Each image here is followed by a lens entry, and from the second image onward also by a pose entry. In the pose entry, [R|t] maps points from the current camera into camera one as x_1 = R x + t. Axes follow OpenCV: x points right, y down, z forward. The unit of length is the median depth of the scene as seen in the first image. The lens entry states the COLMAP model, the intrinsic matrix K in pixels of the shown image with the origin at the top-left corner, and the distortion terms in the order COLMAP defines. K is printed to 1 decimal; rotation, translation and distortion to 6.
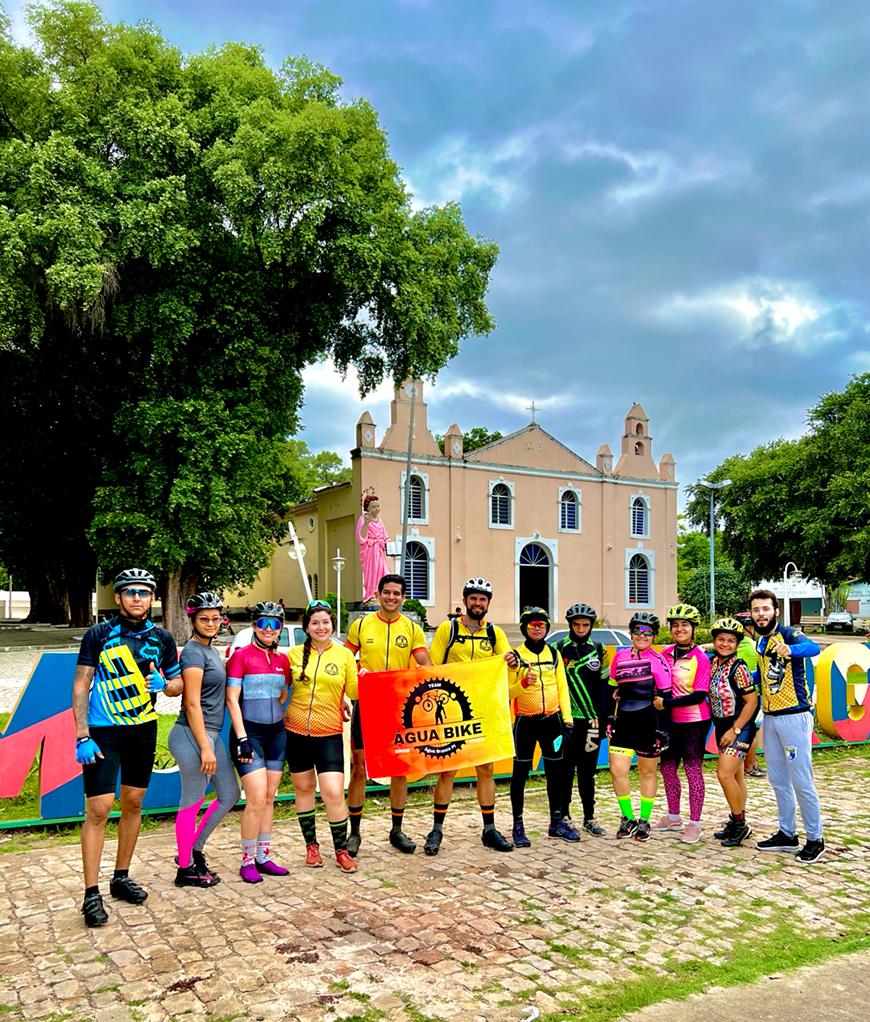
lens RADIAL K [[868.5, 0, 466.8], [0, 868.5, 623.3], [0, 0, 1]] dist [-0.001083, -0.014865]
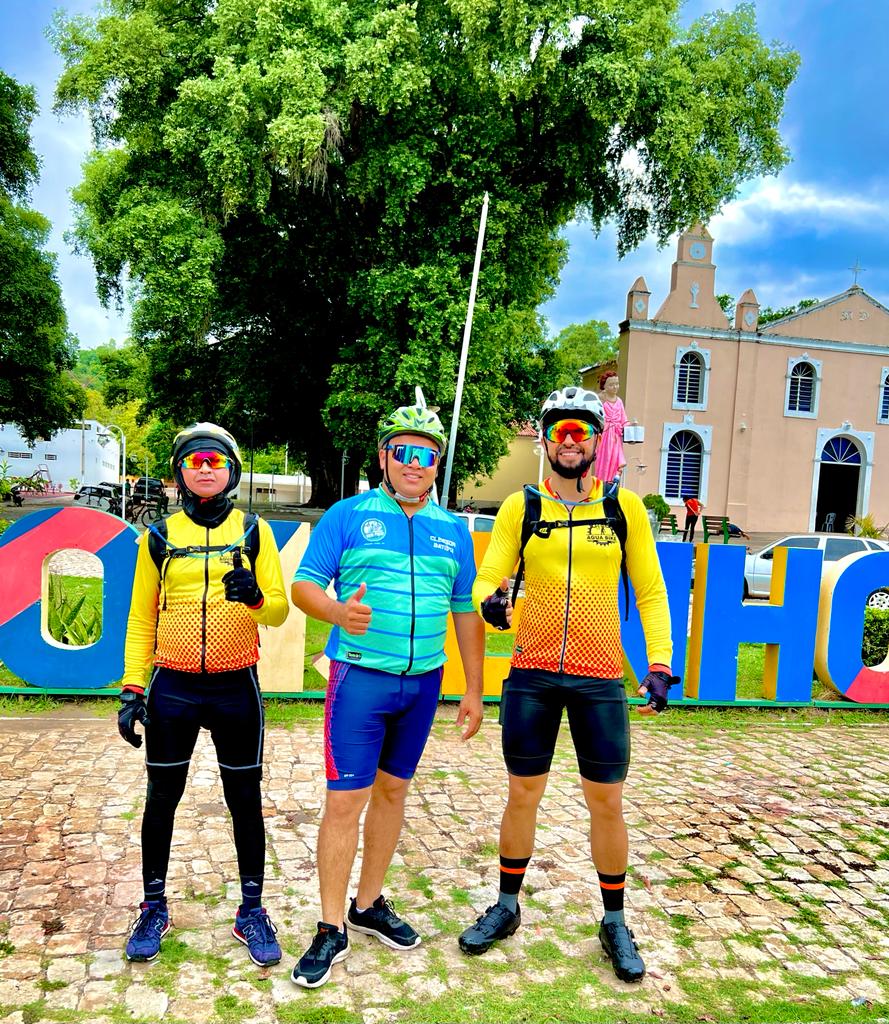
lens RADIAL K [[942.5, 0, 448.7], [0, 942.5, 610.2], [0, 0, 1]] dist [0.023814, -0.043246]
pose [[0.944319, 0.079023, -0.319400, 0.052199], [-0.049518, 0.993807, 0.099474, 0.003152], [0.325283, -0.078120, 0.942384, 0.039729]]
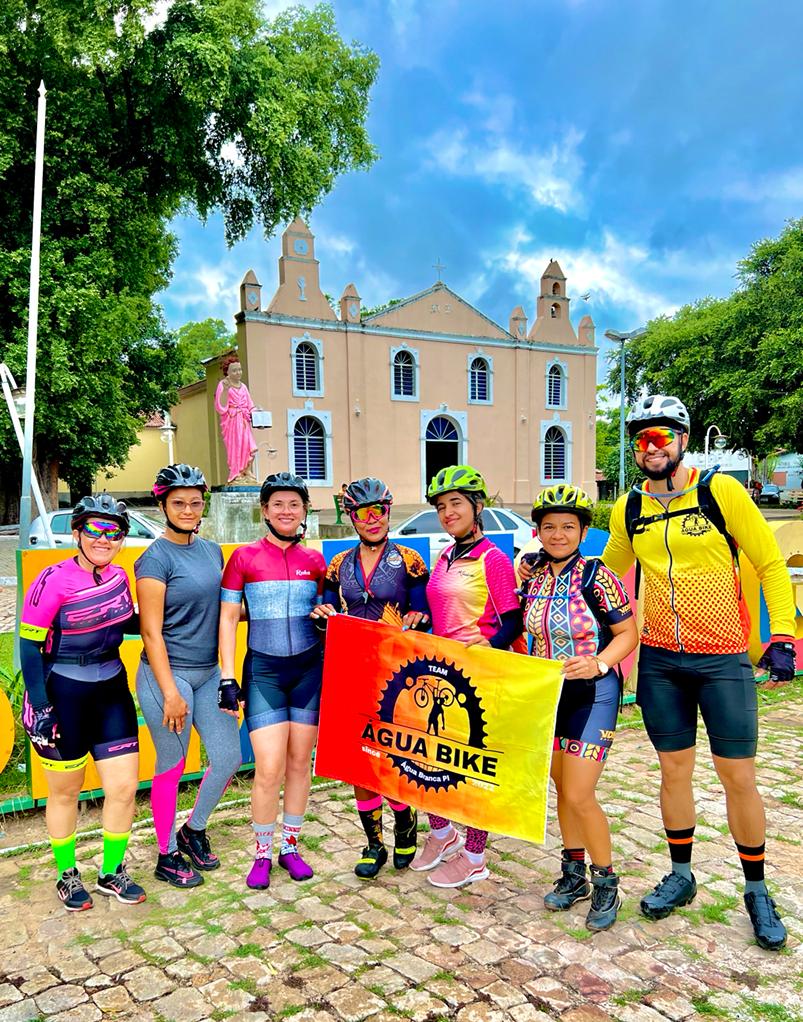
lens RADIAL K [[866.9, 0, 383.7], [0, 866.9, 604.5], [0, 0, 1]] dist [0.012814, -0.028489]
pose [[0.999805, -0.018205, -0.007714, 0.040462], [0.018977, 0.993084, 0.115860, 0.000437], [0.005552, -0.115984, 0.993236, 0.100000]]
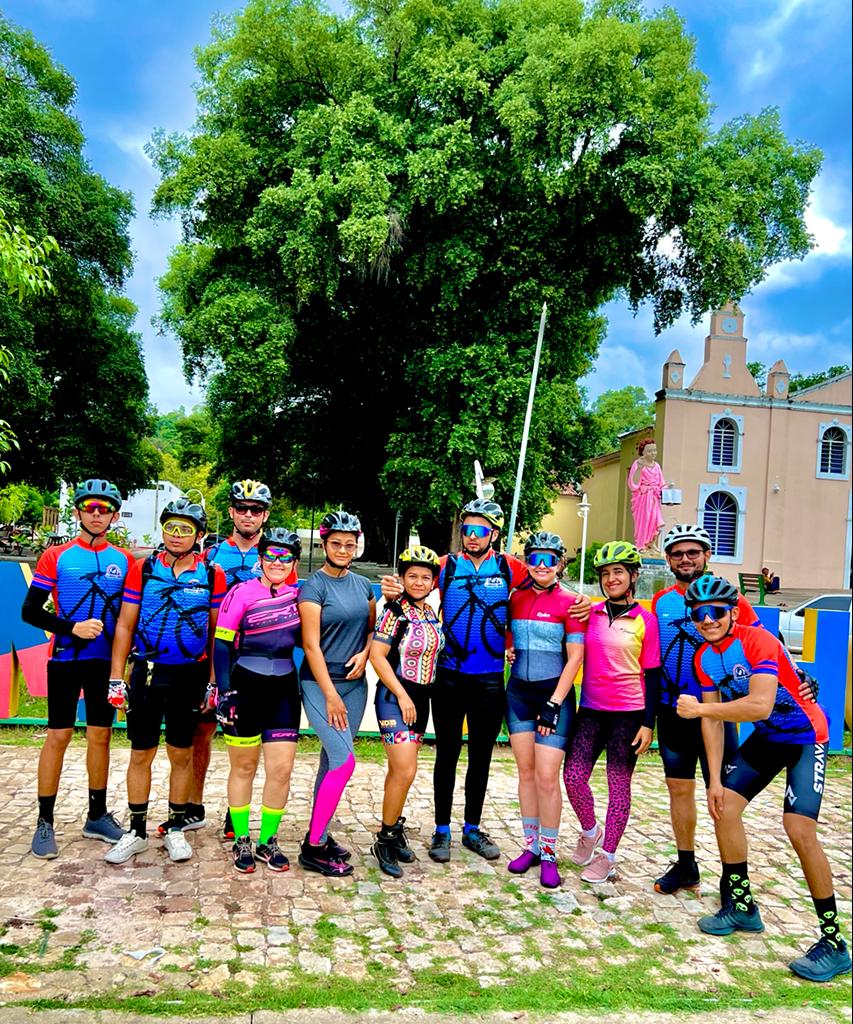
lens RADIAL K [[896.6, 0, 428.3], [0, 896.6, 584.8], [0, 0, 1]] dist [0.044976, -0.095523]
pose [[0.918974, 0.059040, -0.389873, 0.053047], [-0.055217, 0.998253, 0.021019, 0.001026], [0.390433, 0.002212, 0.920629, 0.021029]]
